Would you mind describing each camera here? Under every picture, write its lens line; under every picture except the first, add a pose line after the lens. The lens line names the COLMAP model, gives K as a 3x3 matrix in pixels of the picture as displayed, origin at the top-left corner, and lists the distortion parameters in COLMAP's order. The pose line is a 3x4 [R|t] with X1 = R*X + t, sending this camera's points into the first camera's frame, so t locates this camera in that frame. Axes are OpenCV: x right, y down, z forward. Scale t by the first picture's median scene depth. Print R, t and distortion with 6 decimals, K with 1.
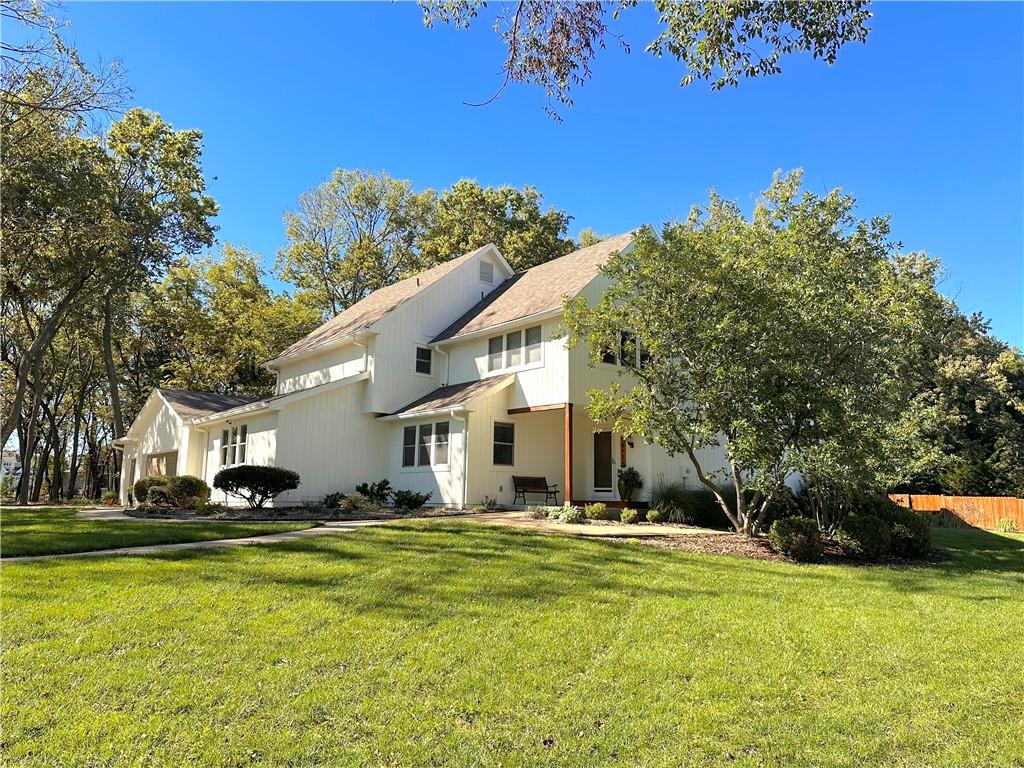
lens RADIAL K [[723.4, 0, 512.0], [0, 723.4, 384.0], [0, 0, 1]] dist [0.058707, -0.078435]
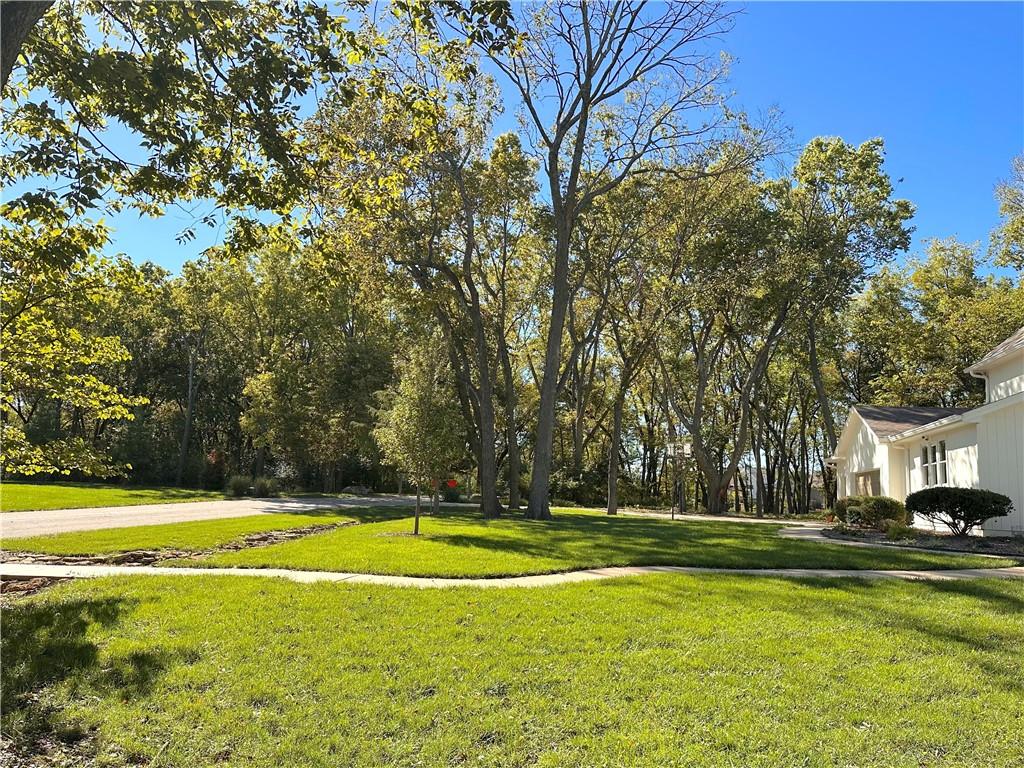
lens RADIAL K [[723.4, 0, 512.0], [0, 723.4, 384.0], [0, 0, 1]] dist [0.058707, -0.078435]
pose [[0.583389, -0.104524, -0.805439, 0.064299], [0.089836, 0.993904, -0.063912, -0.004055], [0.807210, -0.035072, 0.589222, 0.048492]]
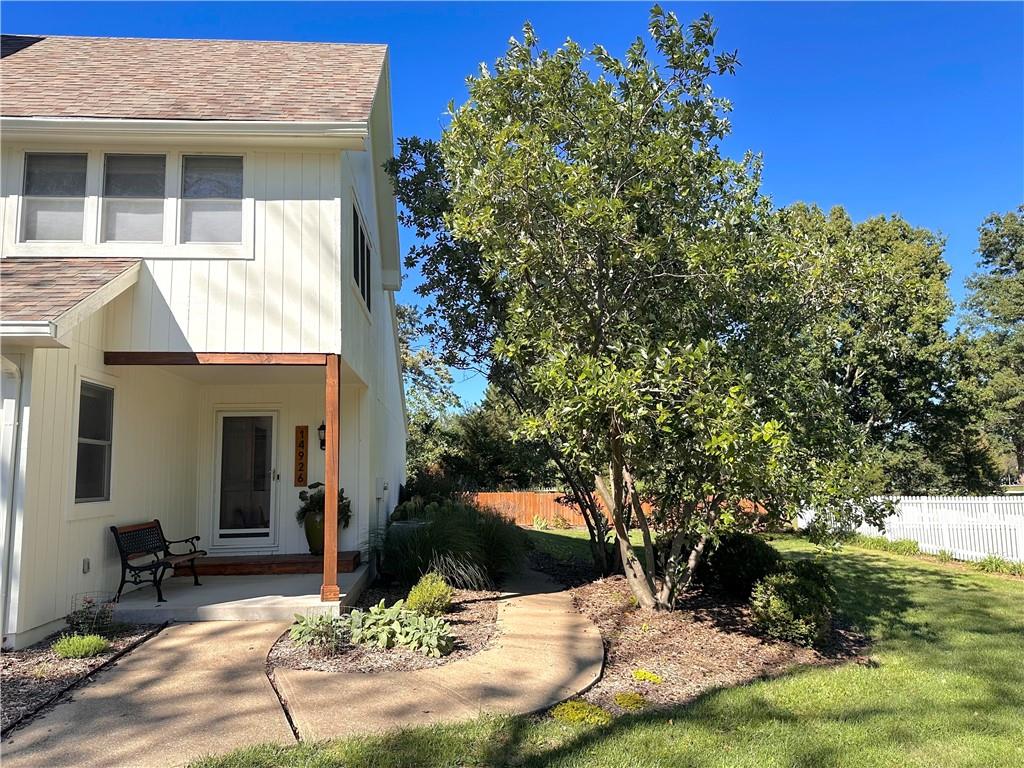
lens RADIAL K [[723.4, 0, 512.0], [0, 723.4, 384.0], [0, 0, 1]] dist [0.058707, -0.078435]
pose [[0.583537, 0.071368, 0.808945, -0.160857], [-0.108981, 0.994002, -0.009081, 0.027552], [-0.804741, -0.082860, 0.587815, 0.510870]]
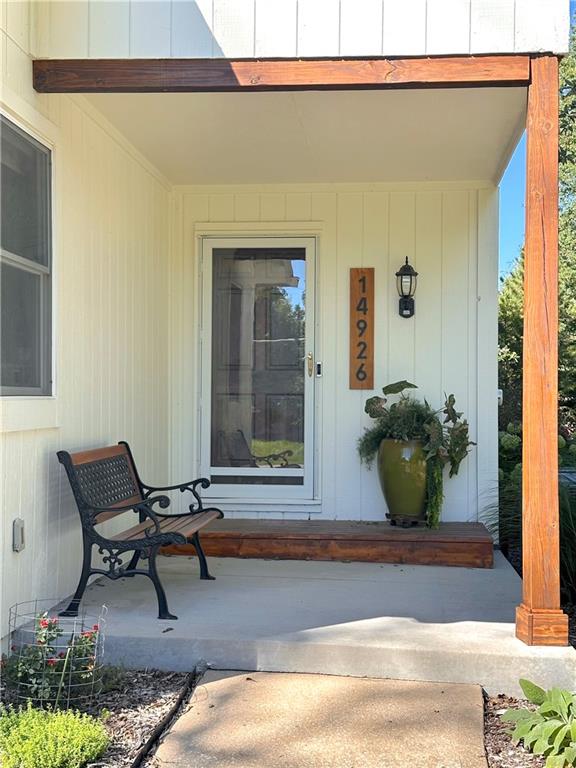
lens RADIAL K [[1084.8, 0, 288.0], [0, 1084.8, 384.0], [0, 0, 1]] dist [0.029844, 0.052377]
pose [[0.725898, -0.002732, 0.687797, -0.115639], [-0.110074, 0.986642, 0.120091, 0.061671], [-0.678937, -0.162882, 0.715901, 0.651894]]
